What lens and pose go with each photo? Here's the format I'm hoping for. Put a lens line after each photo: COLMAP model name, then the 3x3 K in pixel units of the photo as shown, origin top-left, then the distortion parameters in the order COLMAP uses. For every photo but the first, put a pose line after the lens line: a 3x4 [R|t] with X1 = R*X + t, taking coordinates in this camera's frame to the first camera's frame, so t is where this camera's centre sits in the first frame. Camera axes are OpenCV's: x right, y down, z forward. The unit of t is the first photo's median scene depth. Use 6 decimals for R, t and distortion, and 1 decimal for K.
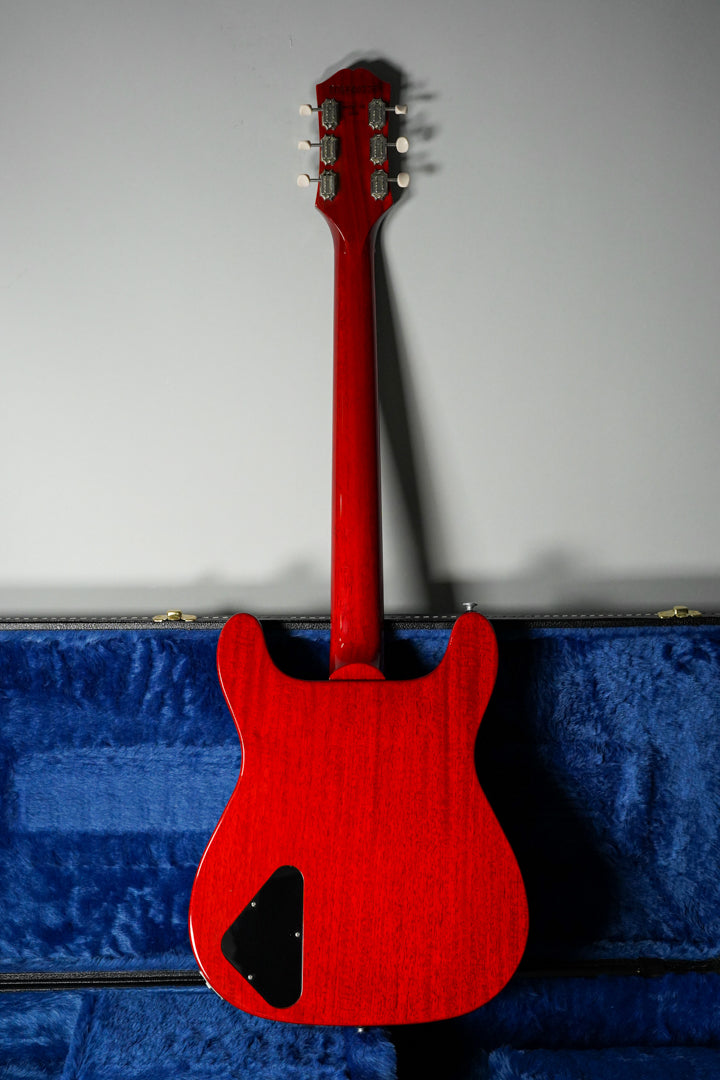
lens RADIAL K [[1466.0, 0, 360.5], [0, 1466.0, 516.0], [0, 0, 1]] dist [-0.035870, -0.032148]
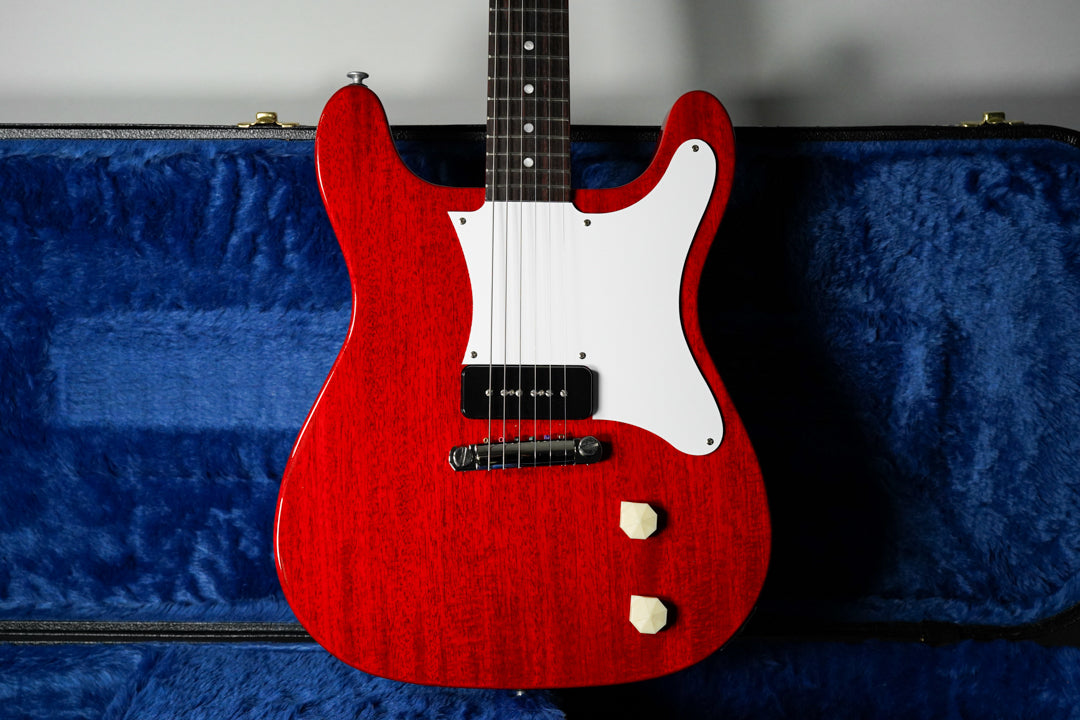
lens RADIAL K [[1559.8, 0, 540.6], [0, 1559.8, 384.6], [0, 0, 1]] dist [-0.033243, 0.031536]
pose [[0.998511, 0.009352, -0.053751, 0.045400], [-0.005859, 0.997884, 0.064761, 0.143312], [0.054243, -0.064349, 0.996452, 0.246233]]
